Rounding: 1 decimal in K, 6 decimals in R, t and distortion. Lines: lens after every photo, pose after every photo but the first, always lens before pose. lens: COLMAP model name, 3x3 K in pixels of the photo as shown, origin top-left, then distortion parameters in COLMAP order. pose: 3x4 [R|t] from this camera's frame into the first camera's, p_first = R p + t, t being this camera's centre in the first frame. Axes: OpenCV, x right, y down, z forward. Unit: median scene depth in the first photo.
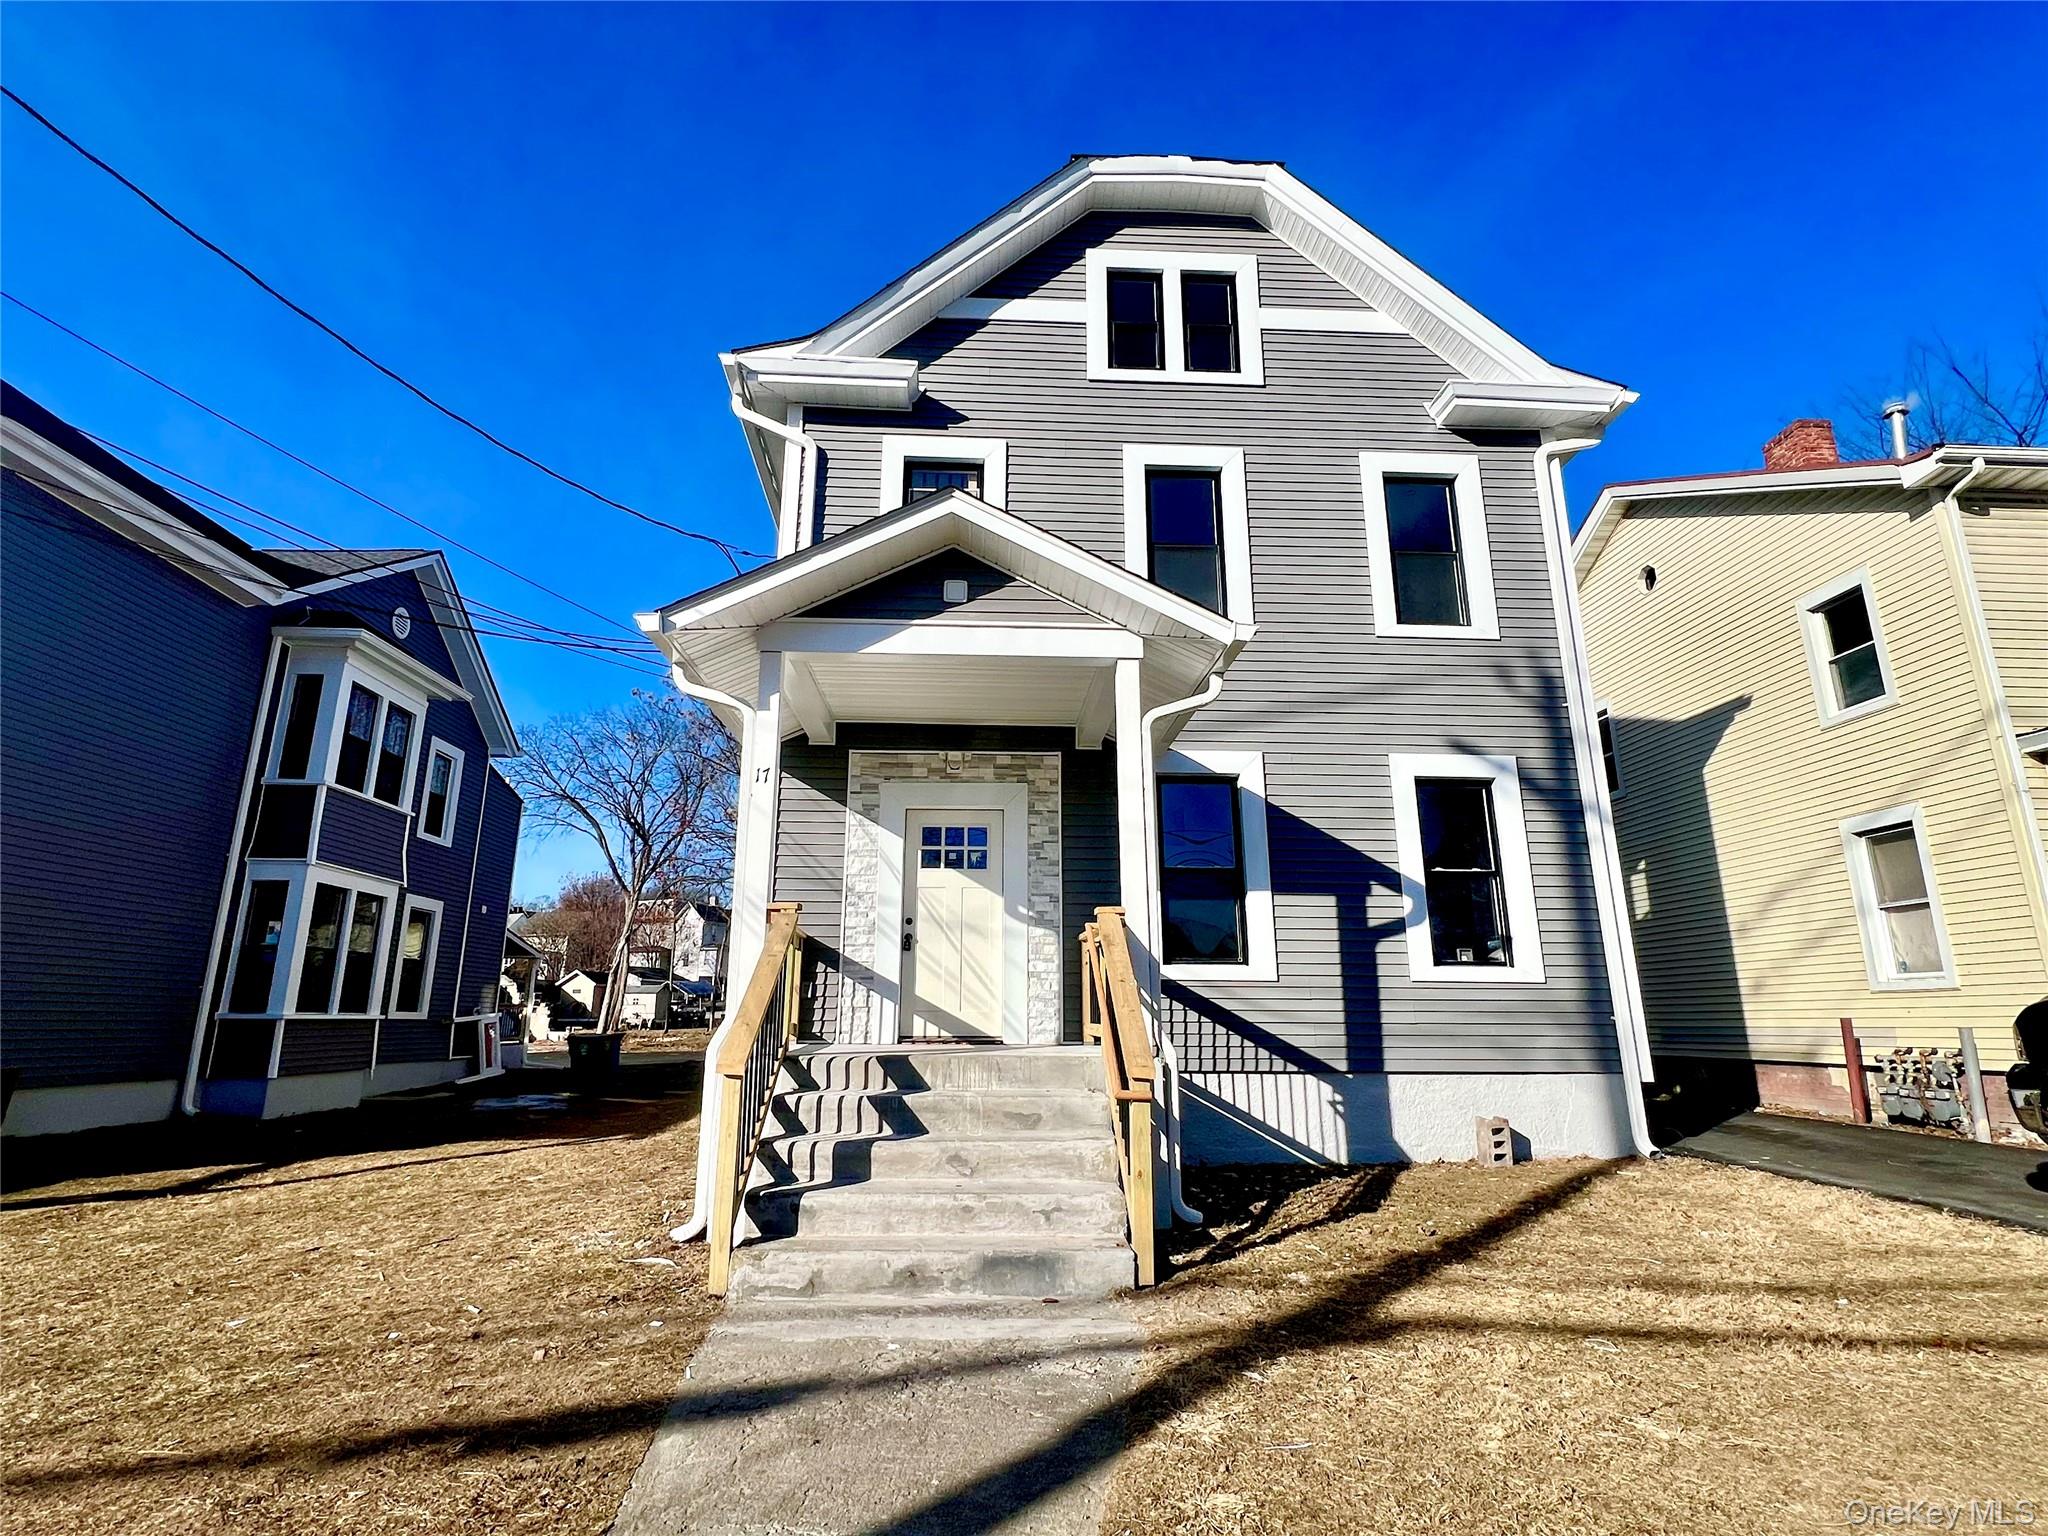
lens RADIAL K [[1019.8, 0, 1024.7], [0, 1019.8, 769.5], [0, 0, 1]] dist [-0.004832, 0.001655]
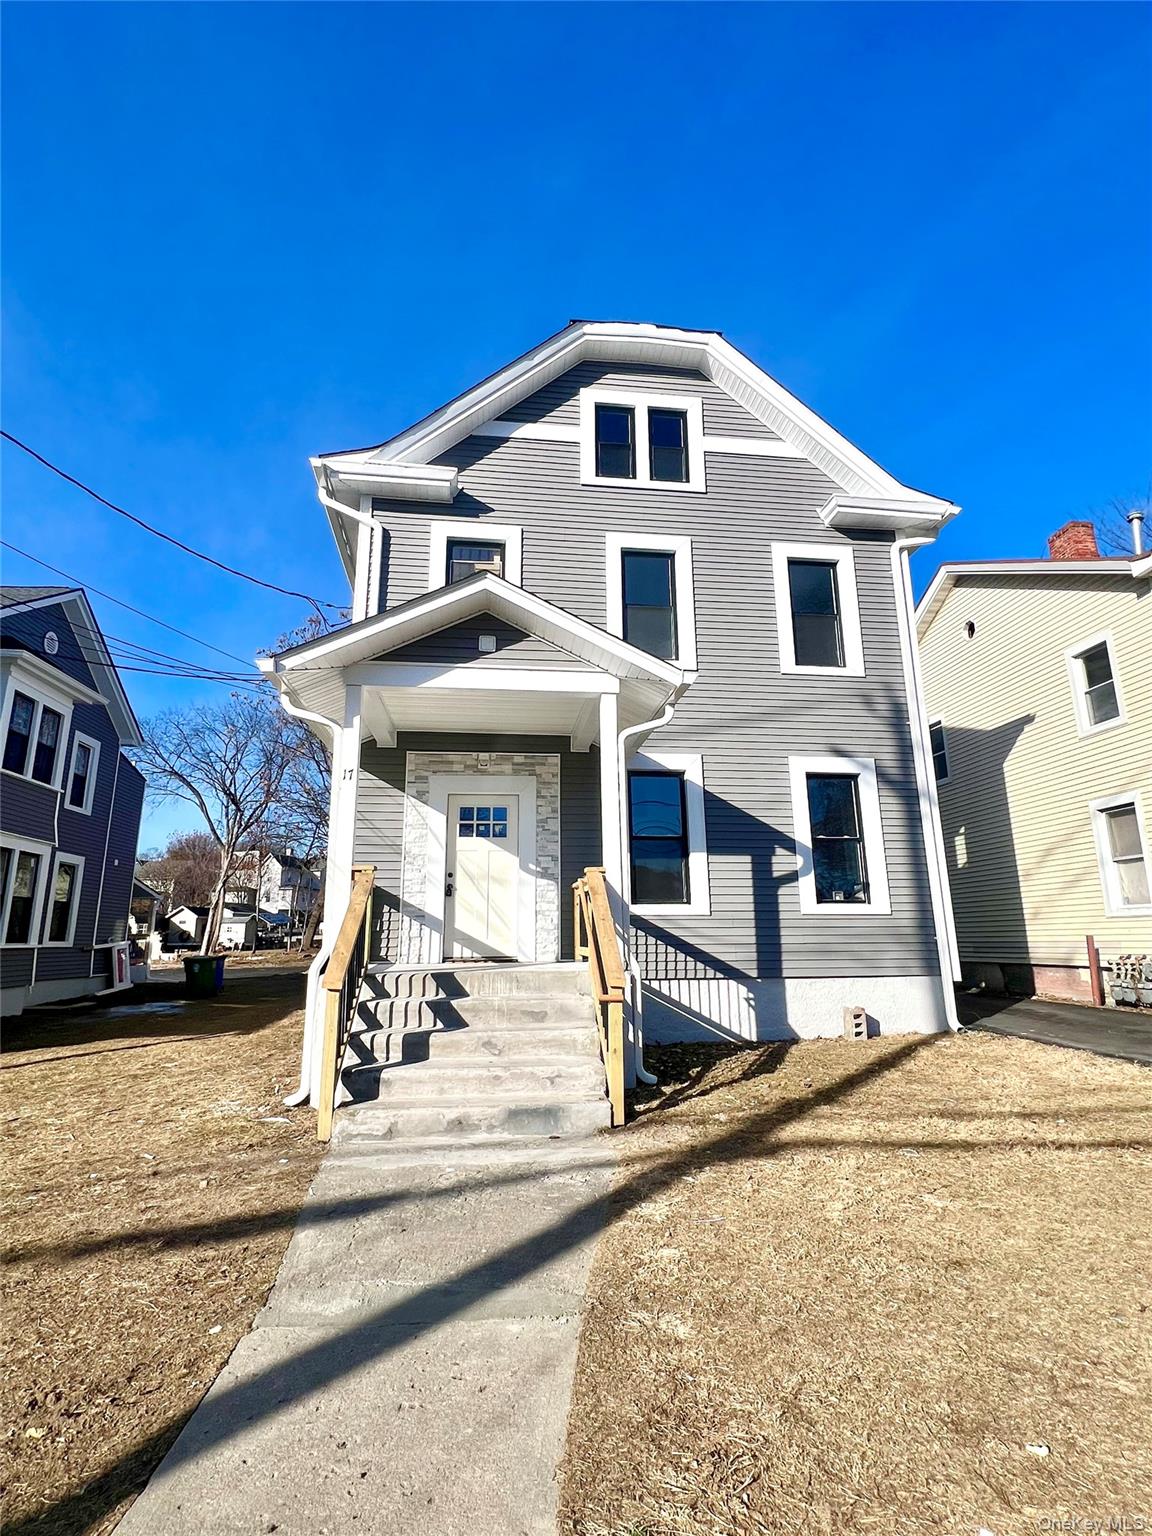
lens RADIAL K [[764.9, 0, 588.3], [0, 764.9, 767.1], [0, 0, 1]] dist [-0.004832, 0.001655]
pose [[0.996901, 0.005445, 0.078483, -0.008207], [-0.007016, 0.999780, 0.019760, -0.020061], [-0.078358, -0.020249, 0.996720, -0.051828]]
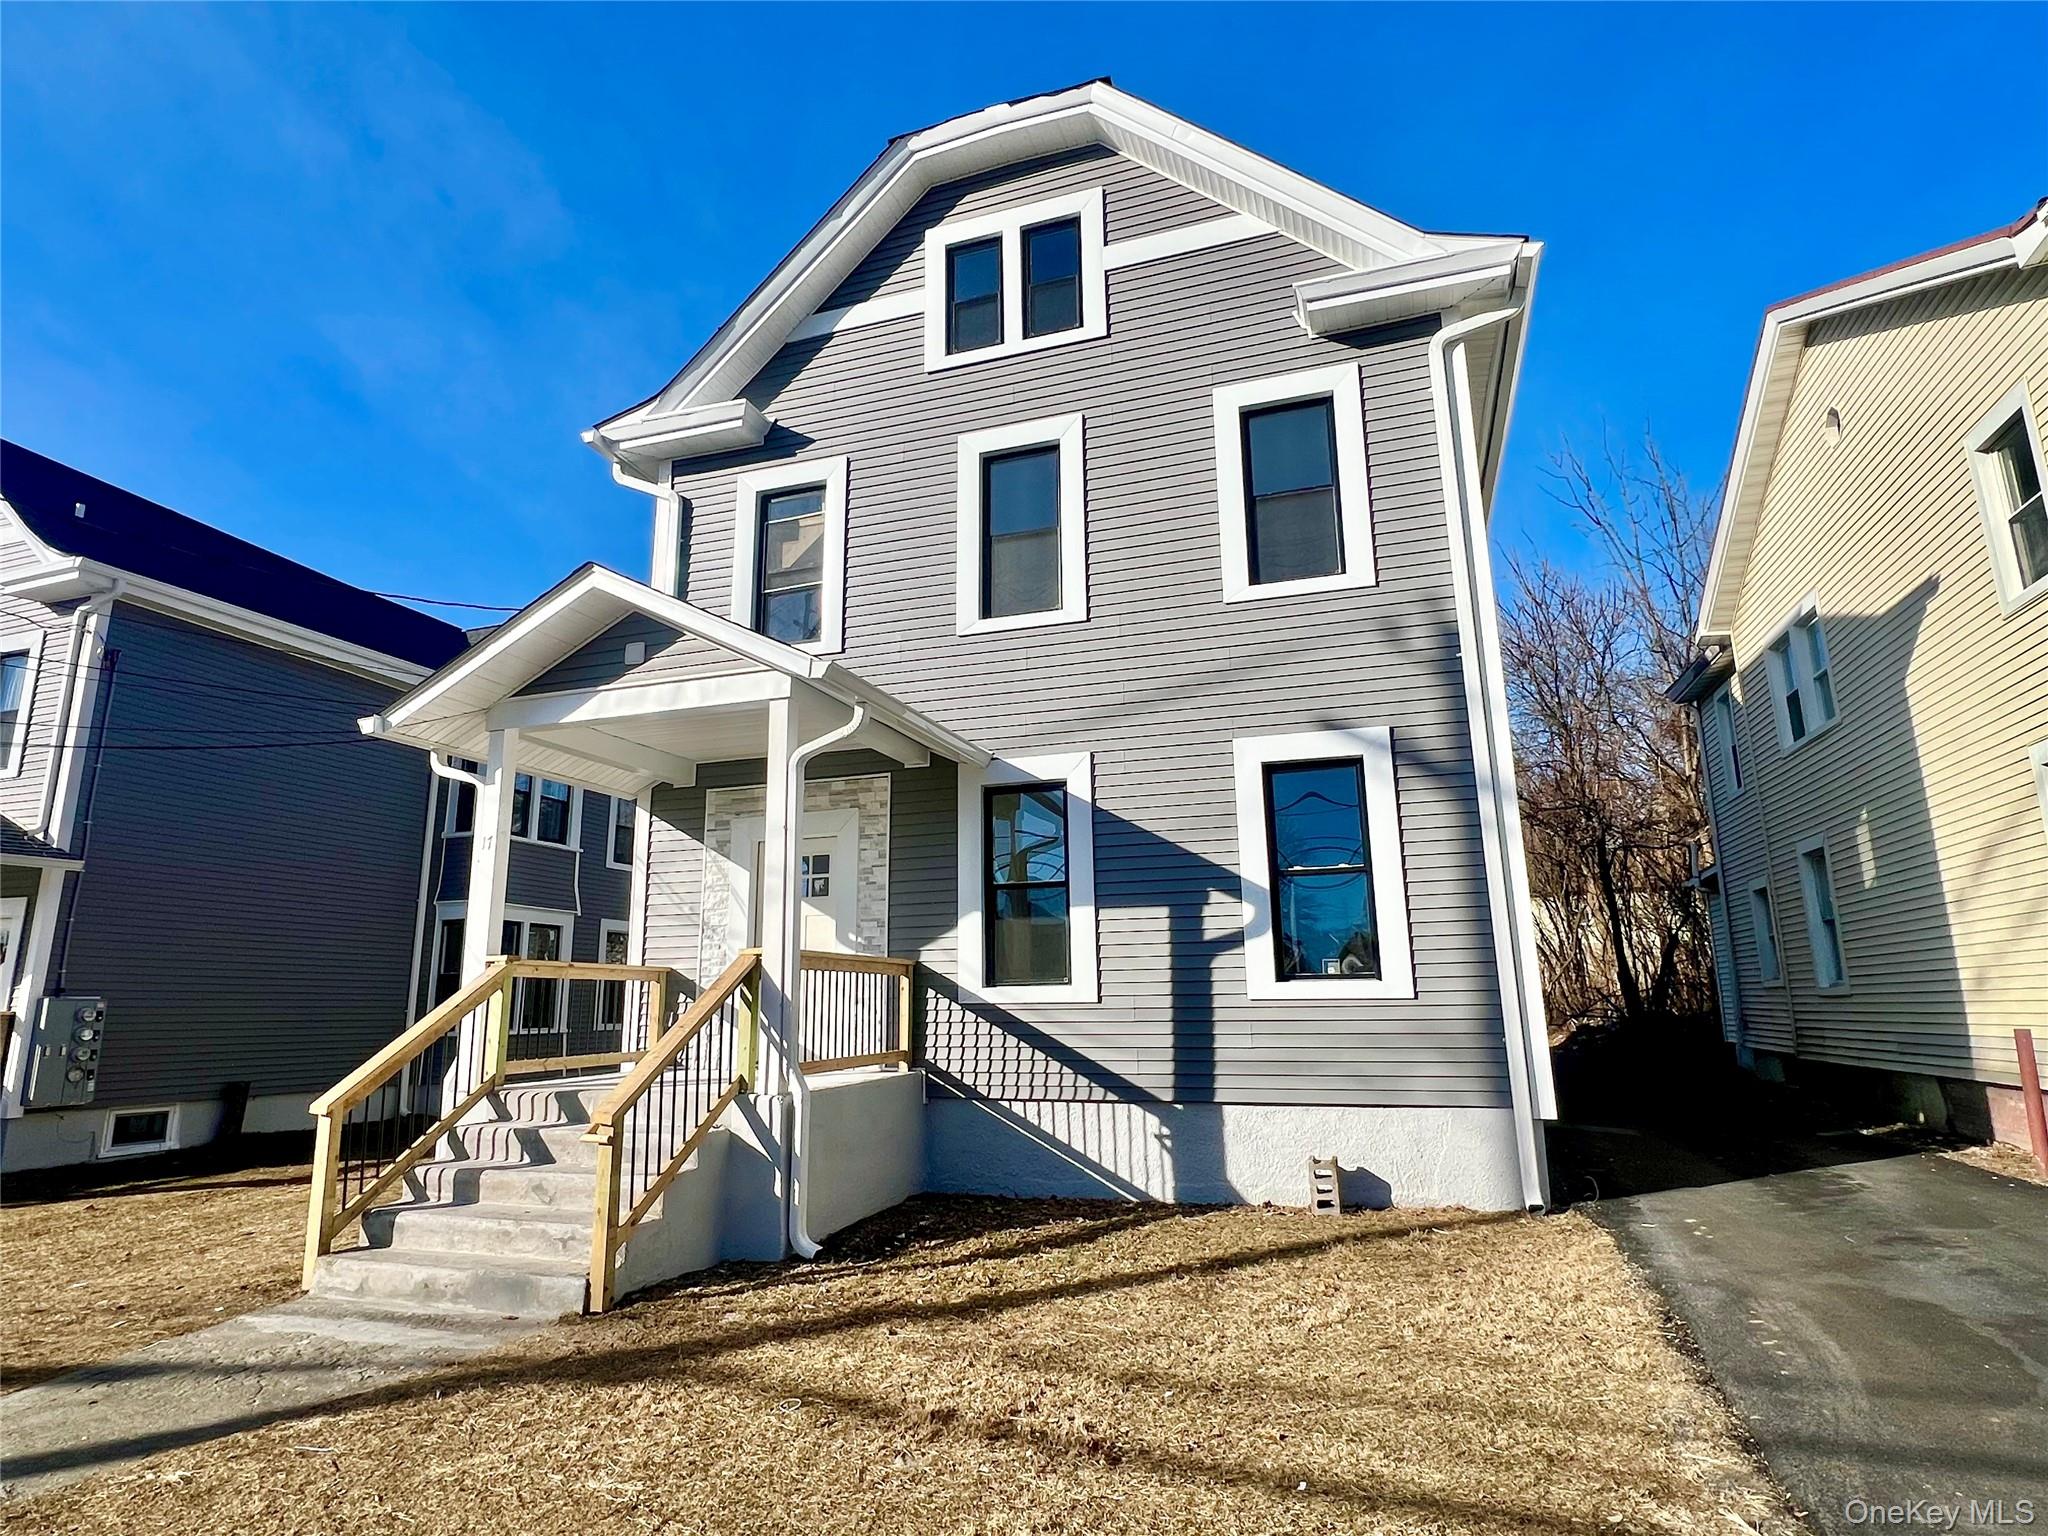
lens RADIAL K [[1136.1, 0, 1028.4], [0, 1136.1, 766.6], [0, 0, 1]] dist [-0.006131, 0.003119]
pose [[0.928311, -0.092168, -0.360199, 0.560238], [0.104196, 0.994457, 0.014071, -0.024745], [0.356905, -0.050594, 0.932769, 0.030750]]
